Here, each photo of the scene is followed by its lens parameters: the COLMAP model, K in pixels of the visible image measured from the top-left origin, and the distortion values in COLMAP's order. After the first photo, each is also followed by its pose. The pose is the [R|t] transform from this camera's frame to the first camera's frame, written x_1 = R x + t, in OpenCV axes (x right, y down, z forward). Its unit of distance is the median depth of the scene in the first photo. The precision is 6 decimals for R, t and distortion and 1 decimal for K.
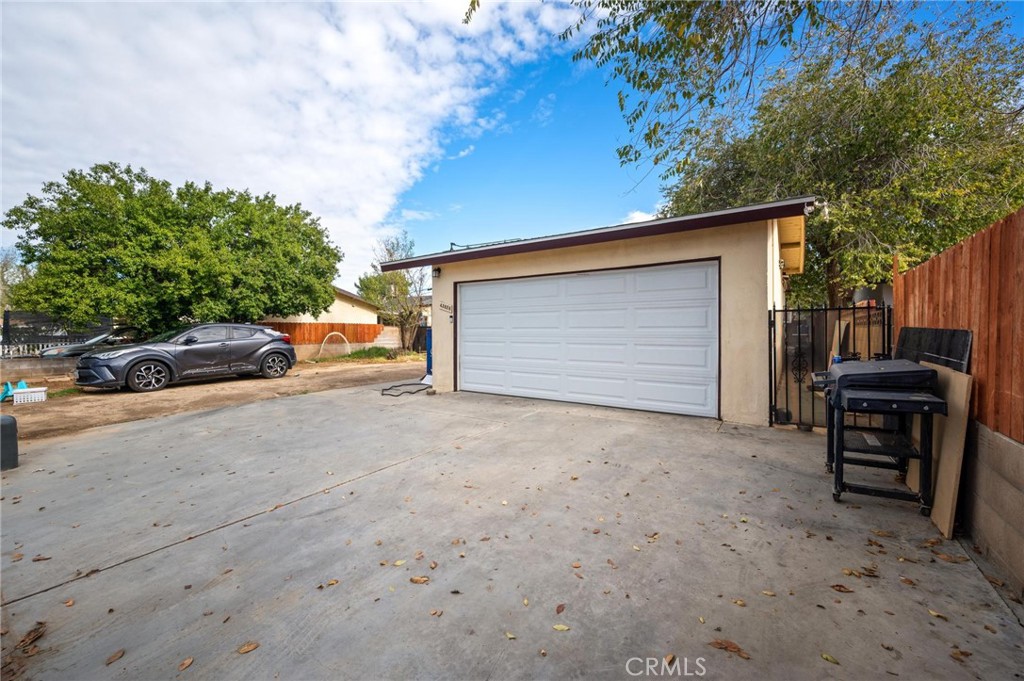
lens RADIAL K [[405.4, 0, 513.6], [0, 405.4, 337.4], [0, 0, 1]] dist [0.000053, -0.000131]
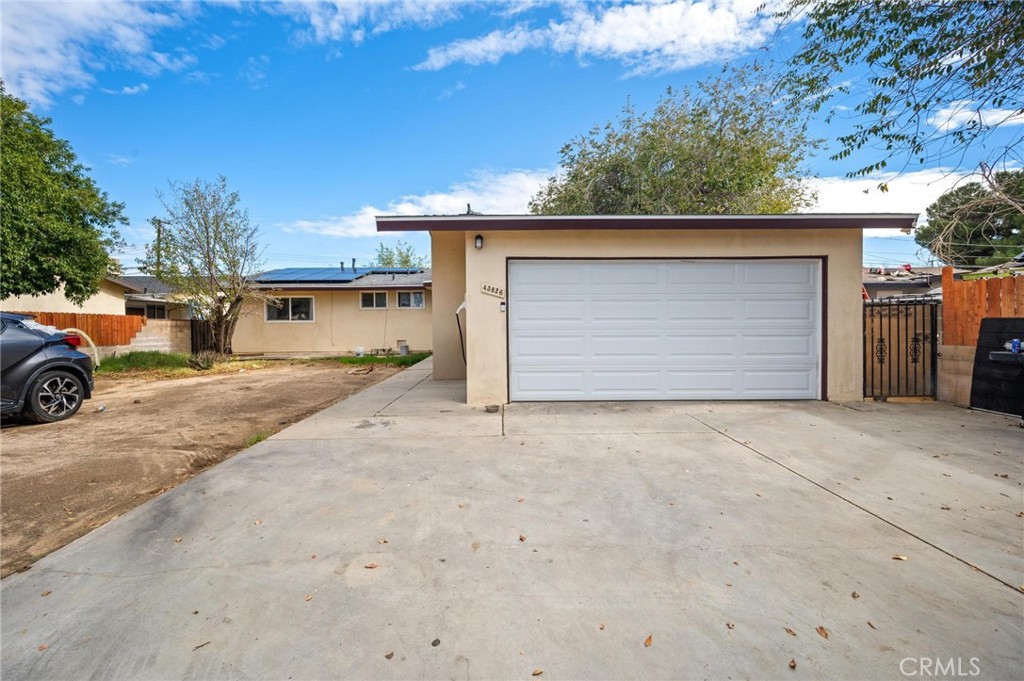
lens RADIAL K [[405.4, 0, 496.7], [0, 405.4, 334.4], [0, 0, 1]] dist [0.000053, -0.000131]
pose [[0.819317, -0.013710, 0.573177, -0.420089], [0.012934, 0.999902, 0.005429, 0.000794], [-0.573195, 0.002966, 0.819413, 0.285209]]
